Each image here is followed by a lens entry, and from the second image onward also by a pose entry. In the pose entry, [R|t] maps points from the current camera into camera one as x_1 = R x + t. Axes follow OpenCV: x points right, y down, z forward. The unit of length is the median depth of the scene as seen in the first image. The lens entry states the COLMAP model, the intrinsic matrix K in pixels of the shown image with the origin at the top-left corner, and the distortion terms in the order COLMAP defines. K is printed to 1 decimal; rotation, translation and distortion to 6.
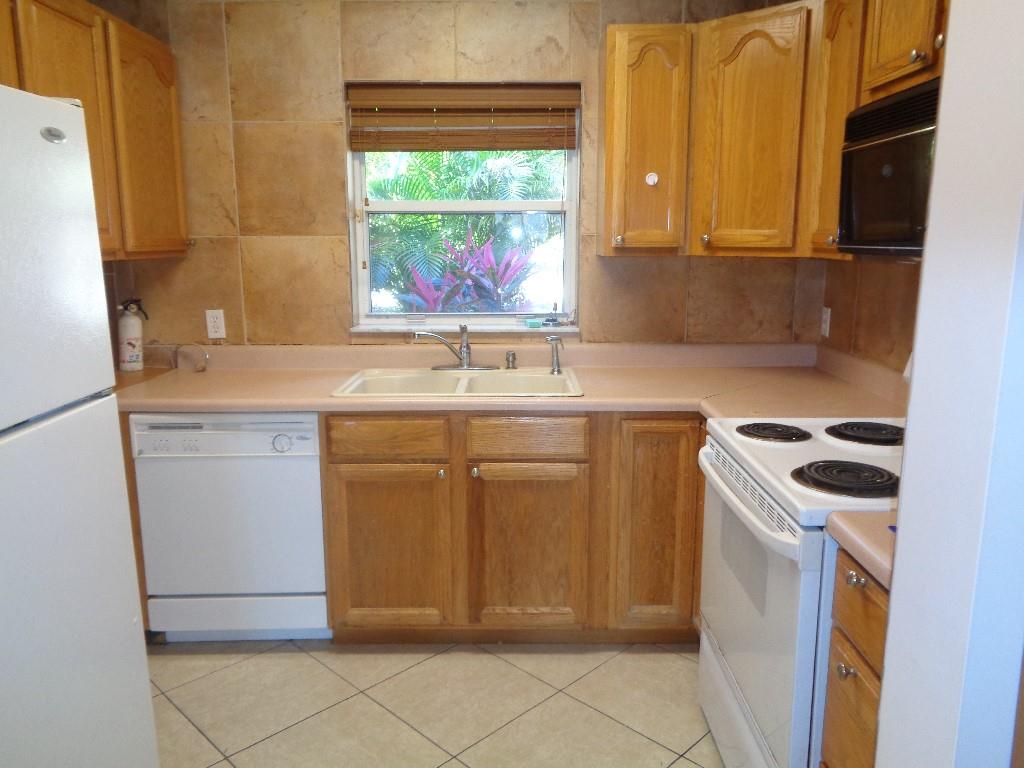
lens RADIAL K [[759.5, 0, 515.5], [0, 759.5, 381.6], [0, 0, 1]] dist [-0.001065, 0.002695]
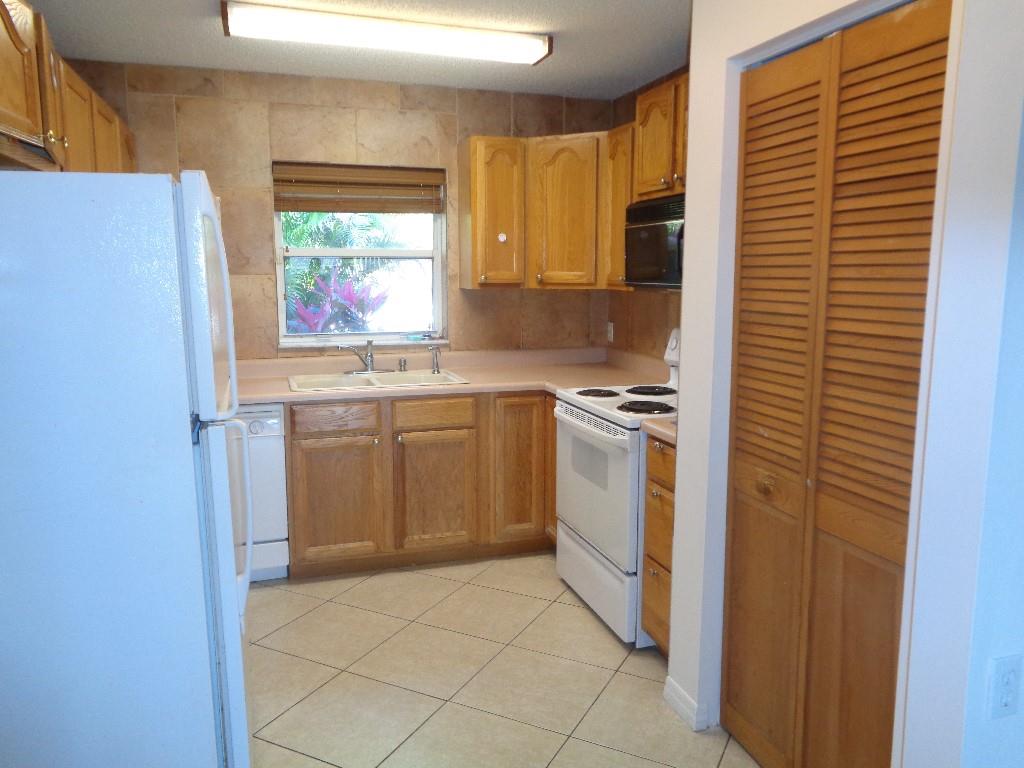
lens RADIAL K [[759.5, 0, 508.8], [0, 759.5, 382.6], [0, 0, 1]] dist [-0.001065, 0.002695]
pose [[0.953002, -0.041489, 0.300111, -0.267359], [0.053934, 0.997989, -0.033299, 0.067578], [-0.298126, 0.047920, 0.953323, -0.412306]]
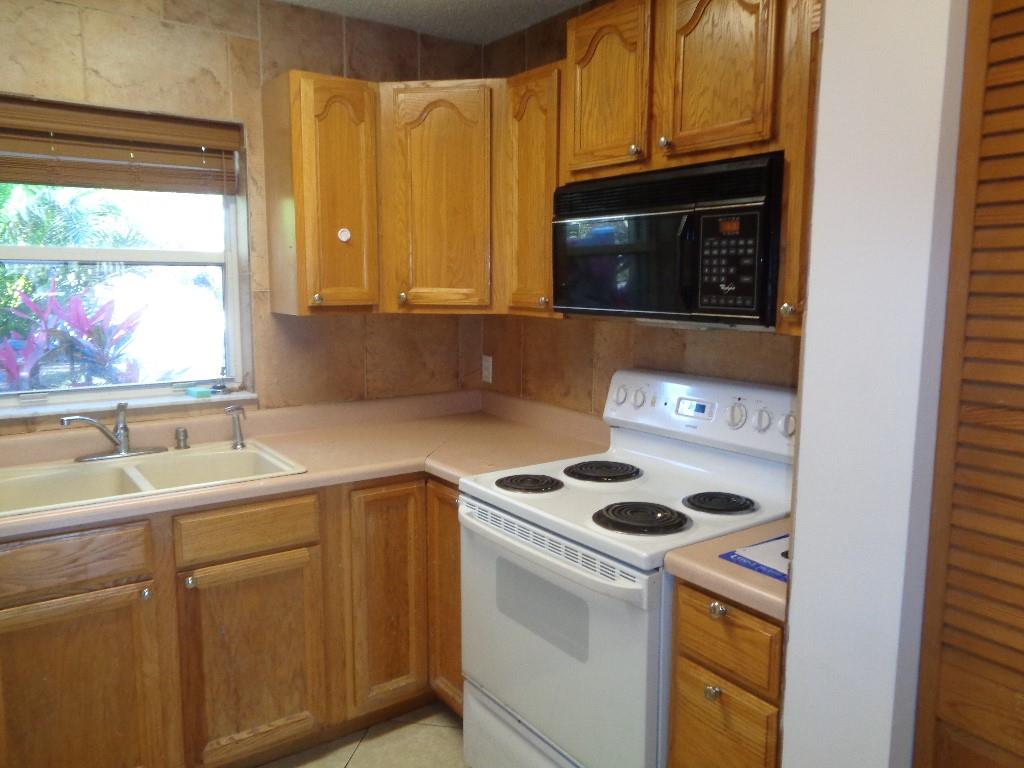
lens RADIAL K [[759.5, 0, 505.2], [0, 759.5, 381.2], [0, 0, 1]] dist [-0.001065, 0.002695]
pose [[0.814093, -0.071991, 0.576256, -0.220213], [0.100435, 0.994788, -0.017610, -0.045616], [-0.571984, 0.072212, 0.817080, 0.113936]]
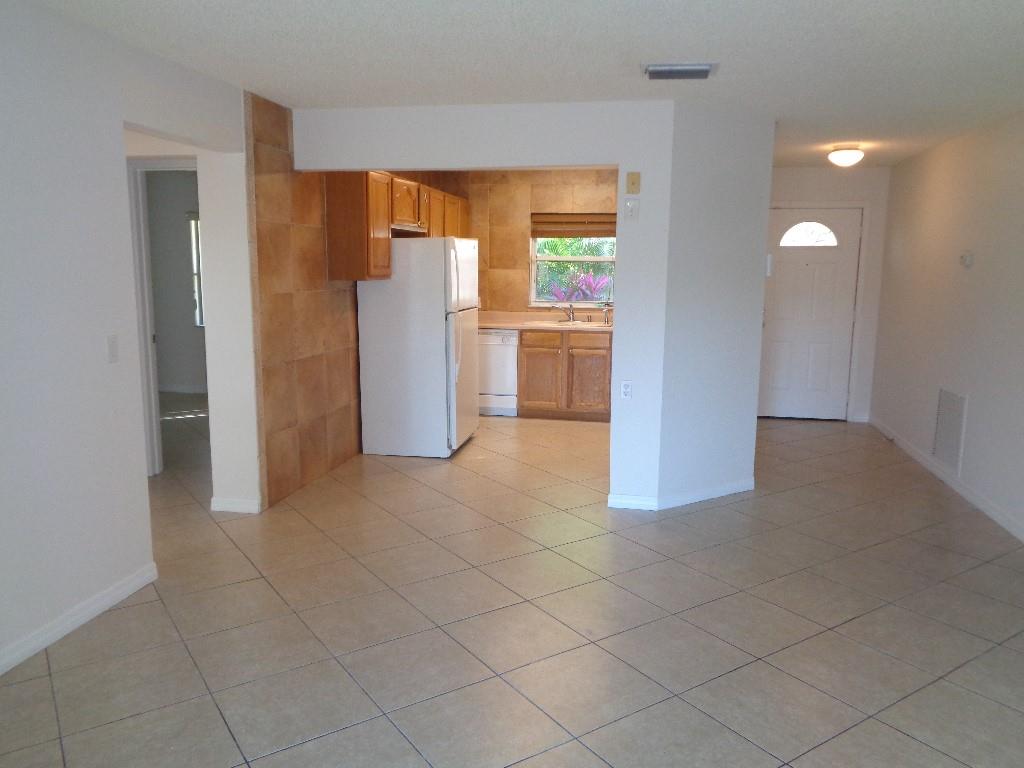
lens RADIAL K [[759.5, 0, 516.0], [0, 759.5, 378.4], [0, 0, 1]] dist [-0.001065, 0.002695]
pose [[0.981780, 0.040044, -0.185754, 0.267388], [-0.048370, 0.998008, -0.040509, 0.327840], [0.183762, 0.048756, 0.981761, -1.762537]]
